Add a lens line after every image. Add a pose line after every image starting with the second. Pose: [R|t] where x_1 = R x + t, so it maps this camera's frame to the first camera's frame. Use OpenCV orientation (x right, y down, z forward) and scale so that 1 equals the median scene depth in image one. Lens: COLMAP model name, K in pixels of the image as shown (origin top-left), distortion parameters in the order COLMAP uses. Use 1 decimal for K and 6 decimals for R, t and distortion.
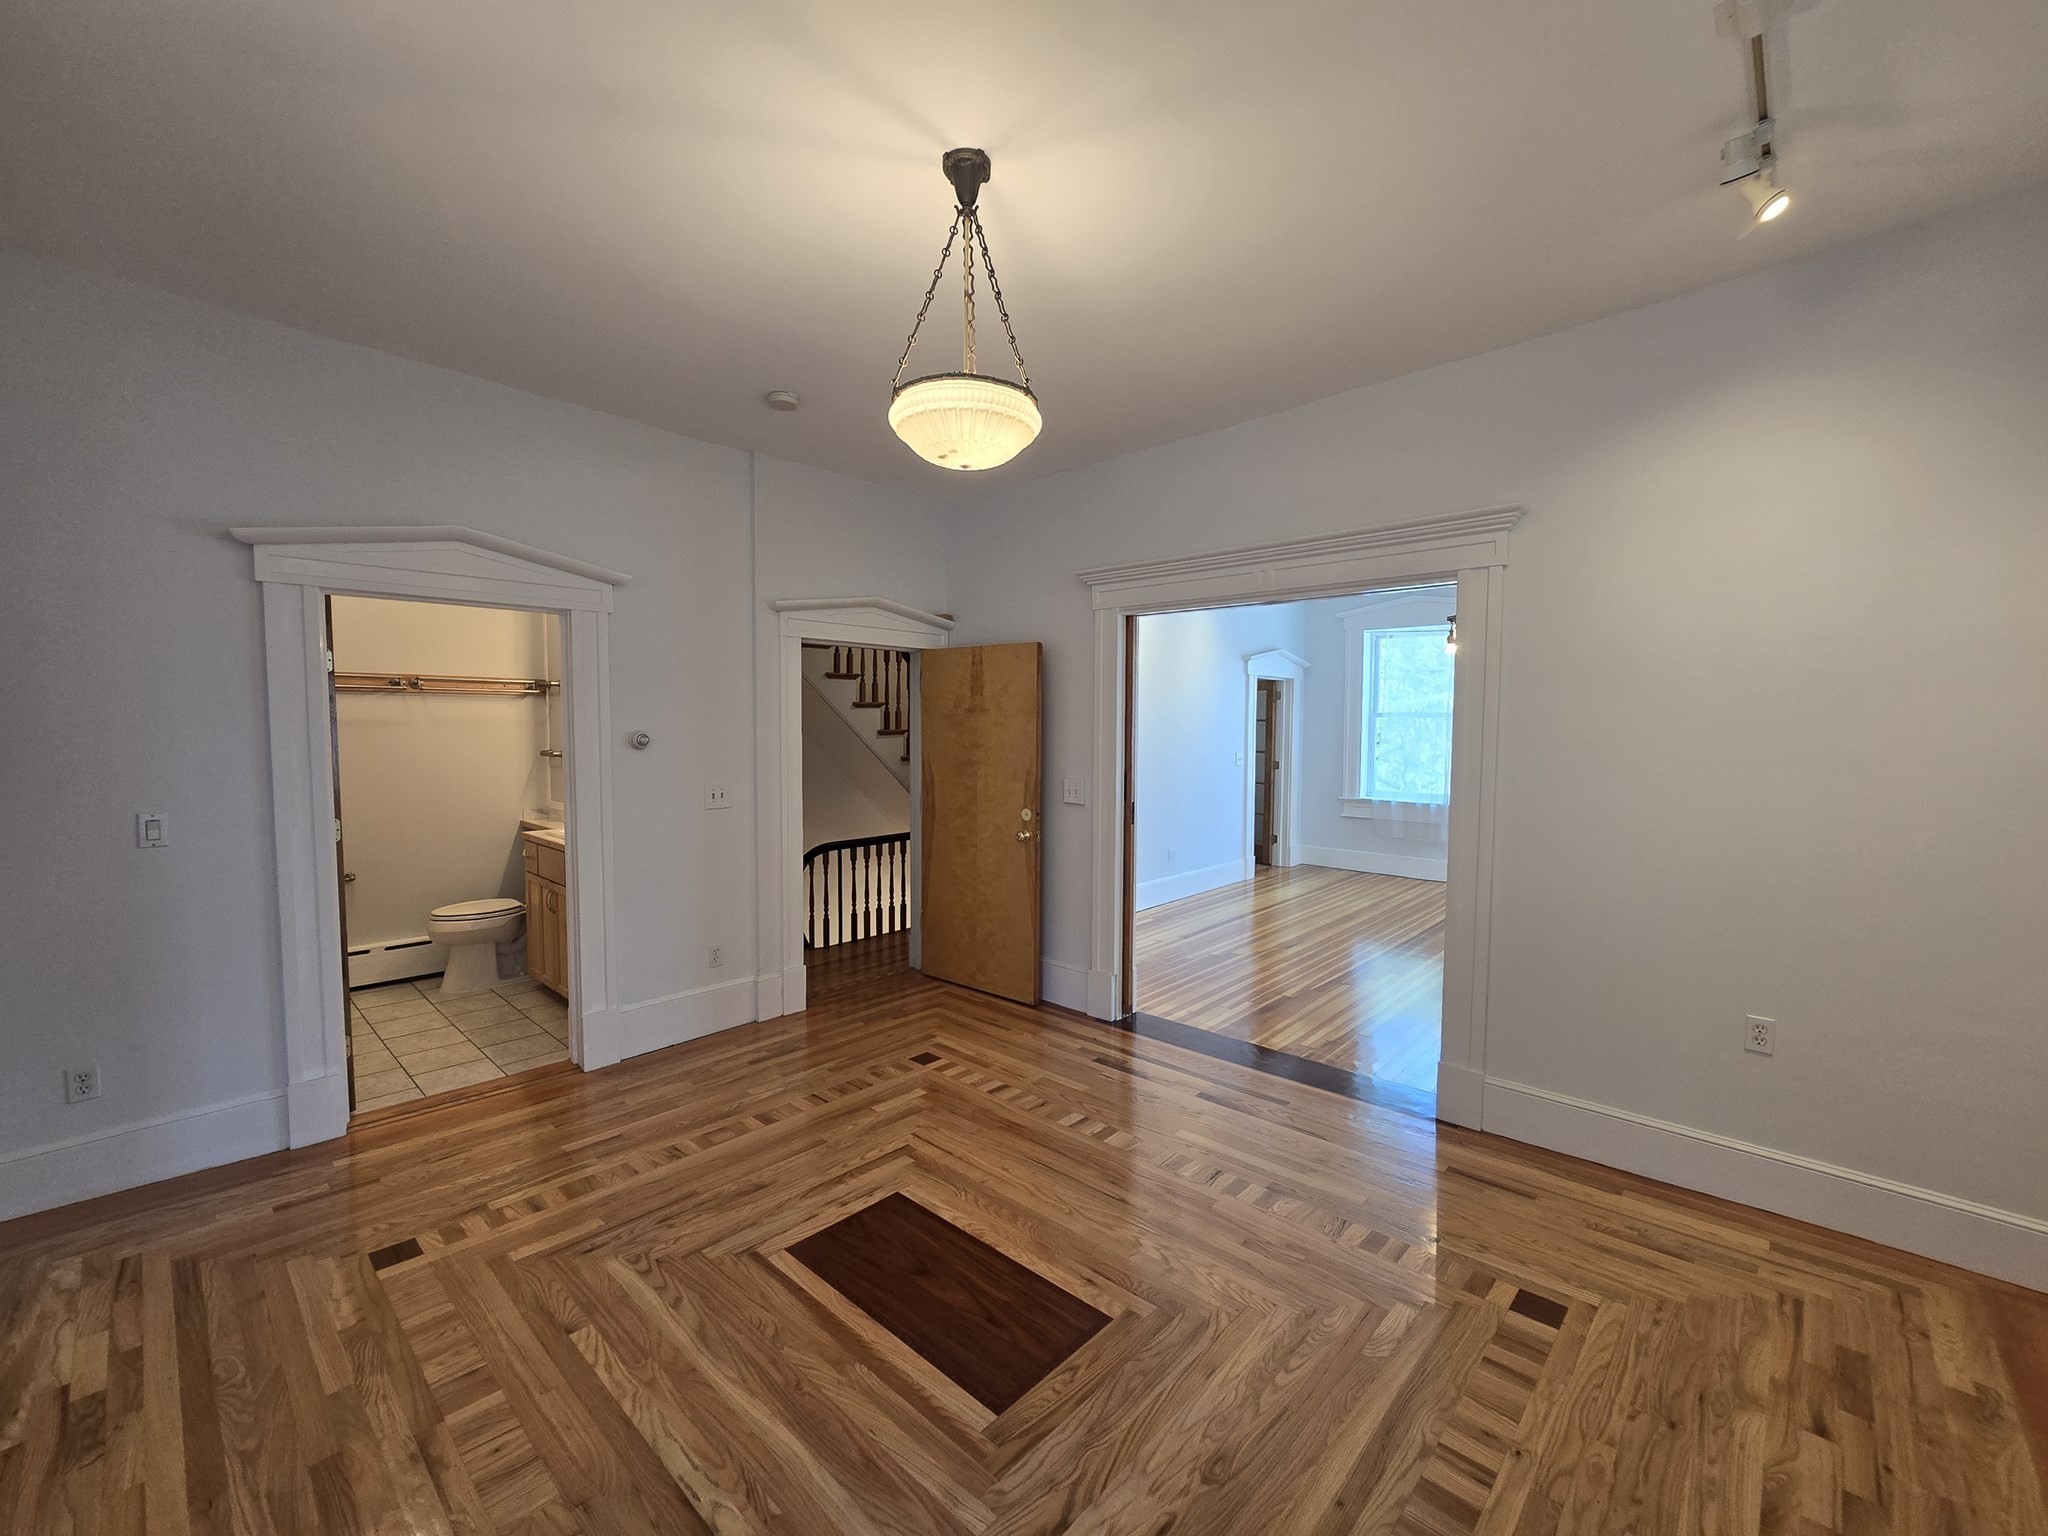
lens RADIAL K [[841.3, 0, 1021.5], [0, 841.3, 767.7], [0, 0, 1]] dist [-0.003078, 0.000500]
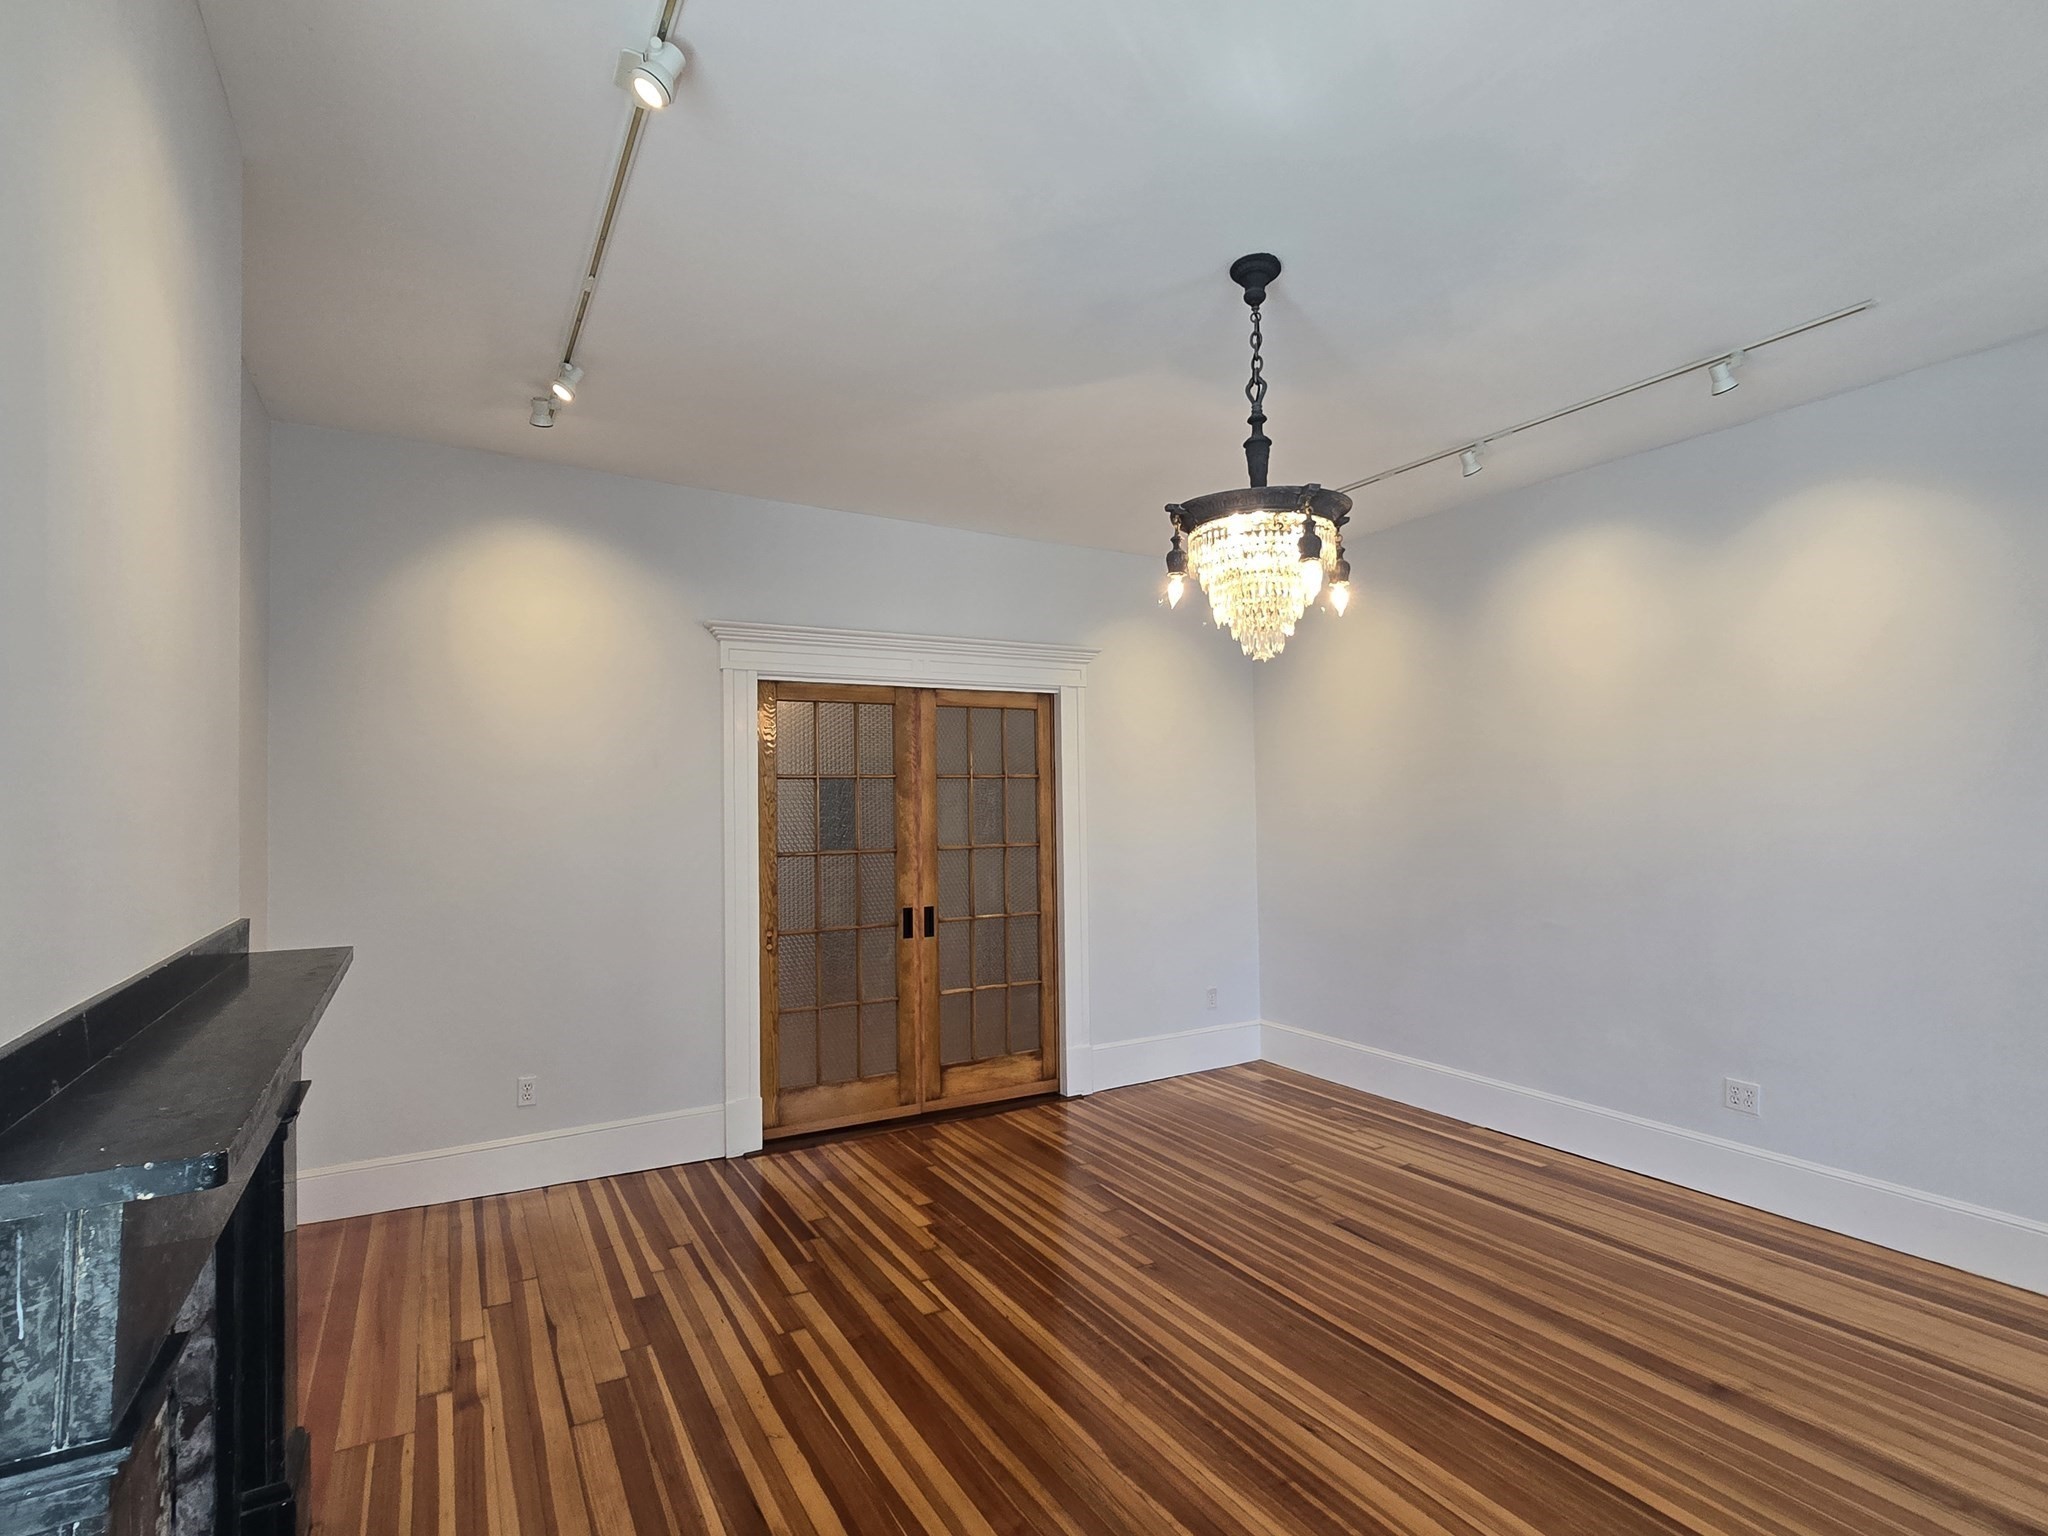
lens RADIAL K [[996.4, 0, 1020.4], [0, 996.4, 776.9], [0, 0, 1]] dist [-0.004973, 0.000866]
pose [[-0.295350, -0.023151, -0.955109, 1.849632], [-0.040326, 0.999118, -0.011747, -0.091802], [0.954538, 0.035046, -0.296023, 1.879097]]
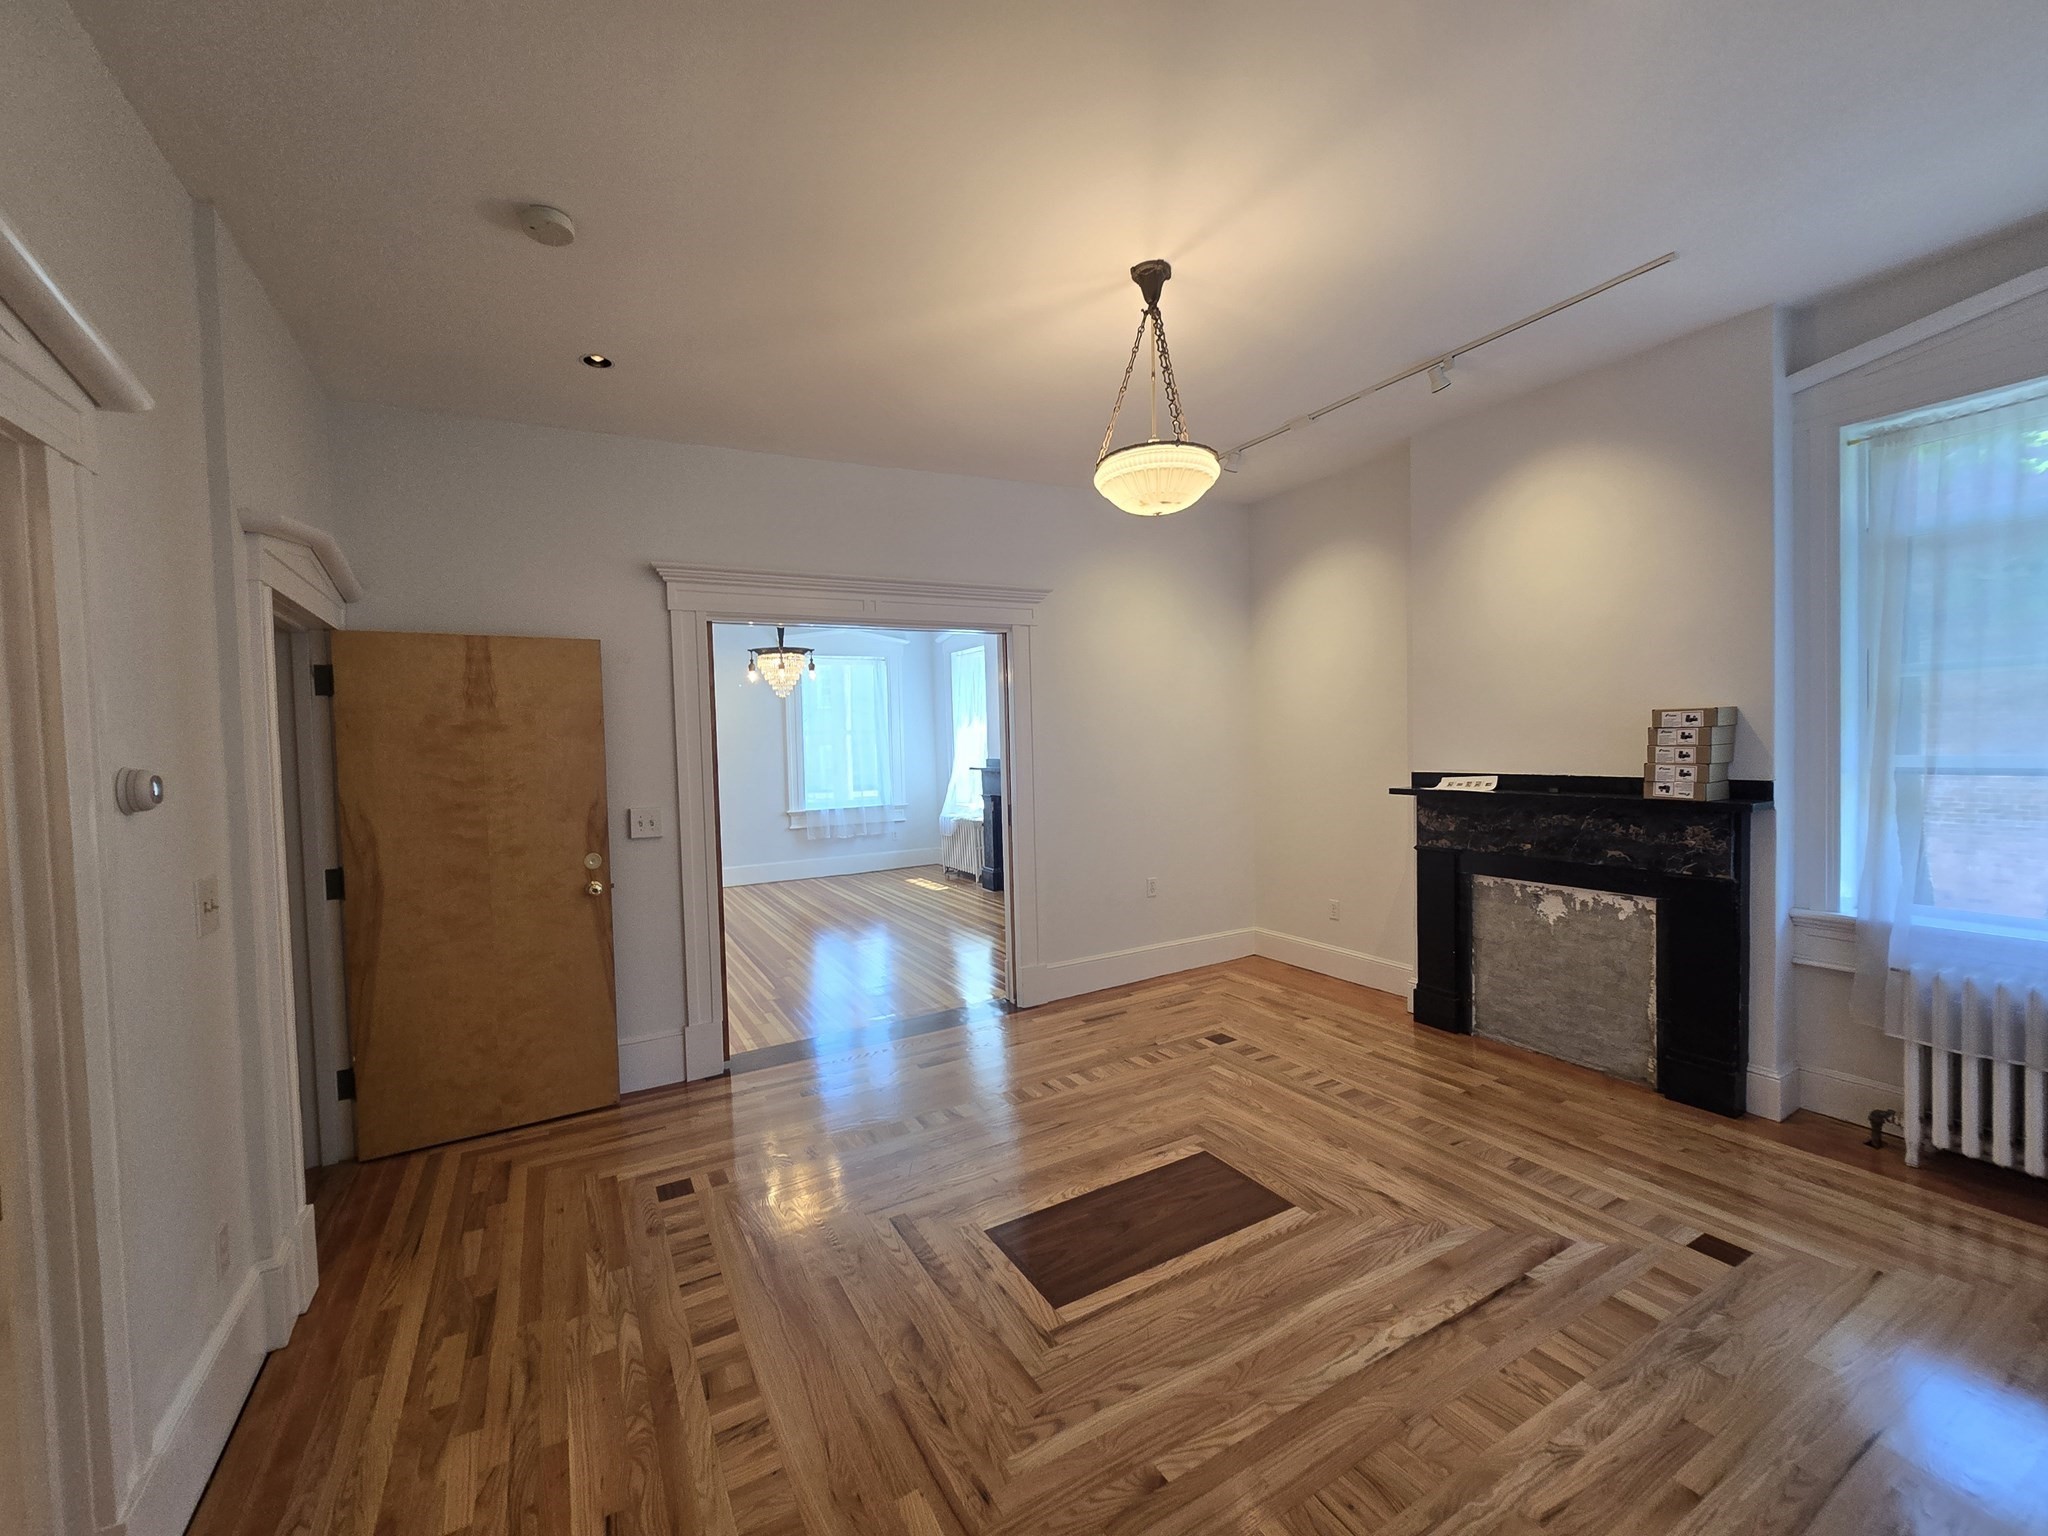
lens RADIAL K [[841.3, 0, 1019.1], [0, 841.3, 767.3], [0, 0, 1]] dist [-0.003078, 0.000500]
pose [[0.310971, -0.048575, 0.949177, -0.910547], [0.085240, 0.996094, 0.023049, -0.022838], [-0.946589, 0.073741, 0.313897, 0.579202]]
